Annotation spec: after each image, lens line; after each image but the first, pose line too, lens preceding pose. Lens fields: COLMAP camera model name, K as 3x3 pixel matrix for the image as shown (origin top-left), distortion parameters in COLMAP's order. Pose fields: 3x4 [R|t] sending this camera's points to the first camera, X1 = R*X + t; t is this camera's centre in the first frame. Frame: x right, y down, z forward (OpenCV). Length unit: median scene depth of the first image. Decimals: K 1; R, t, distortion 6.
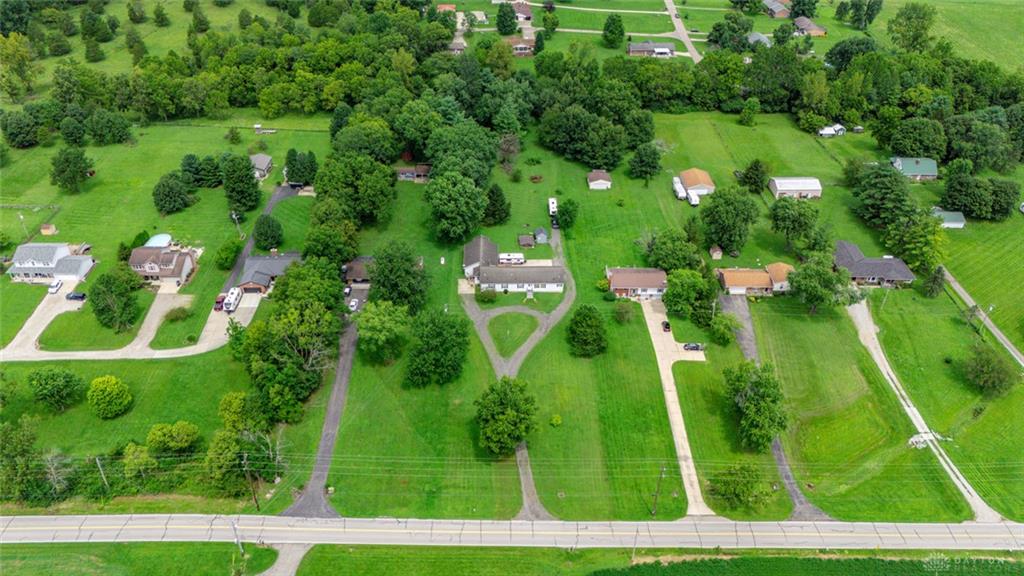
lens RADIAL K [[765.0, 0, 512.0], [0, 765.0, 288.0], [0, 0, 1]] dist [0.067062, -0.084114]
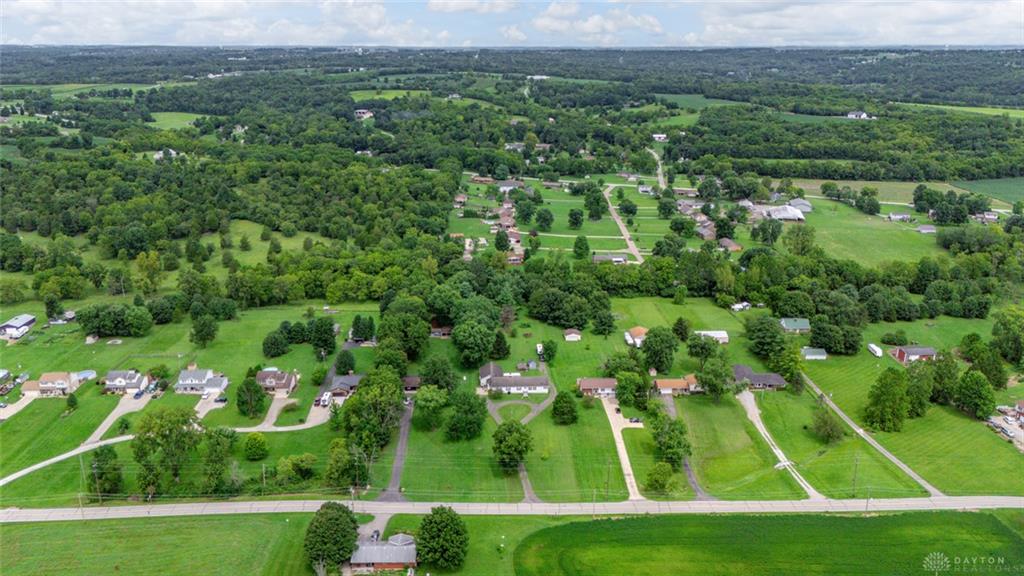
lens RADIAL K [[762.7, 0, 508.7], [0, 762.7, 261.5], [0, 0, 1]] dist [0.162738, -0.497713]
pose [[0.999805, -0.016531, 0.010784, -0.017765], [0.019208, 0.940622, -0.338911, 0.231235], [-0.004541, 0.339052, 0.940757, -0.412127]]
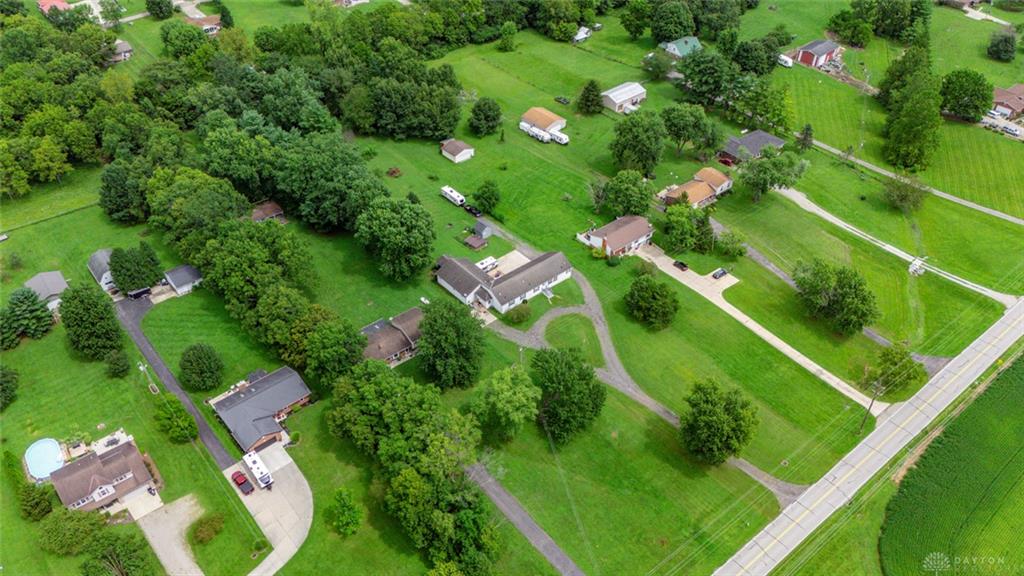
lens RADIAL K [[765.0, 0, 512.0], [0, 765.0, 288.0], [0, 0, 1]] dist [0.067062, -0.084114]
pose [[0.779724, -0.409215, 0.473891, -0.375576], [0.362990, 0.912134, 0.190396, -0.159539], [-0.510165, 0.023561, 0.859754, 0.211731]]
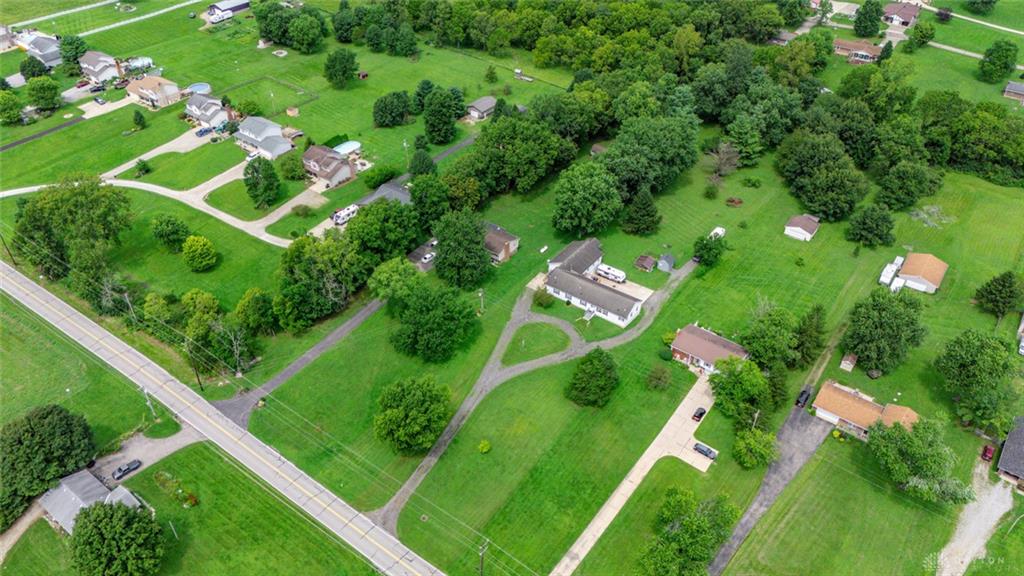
lens RADIAL K [[765.0, 0, 512.0], [0, 765.0, 288.0], [0, 0, 1]] dist [0.067062, -0.084114]
pose [[0.799755, 0.367333, -0.474825, 0.316577], [-0.343447, 0.928683, 0.139973, -0.100896], [0.492379, 0.051133, 0.868878, 0.148103]]
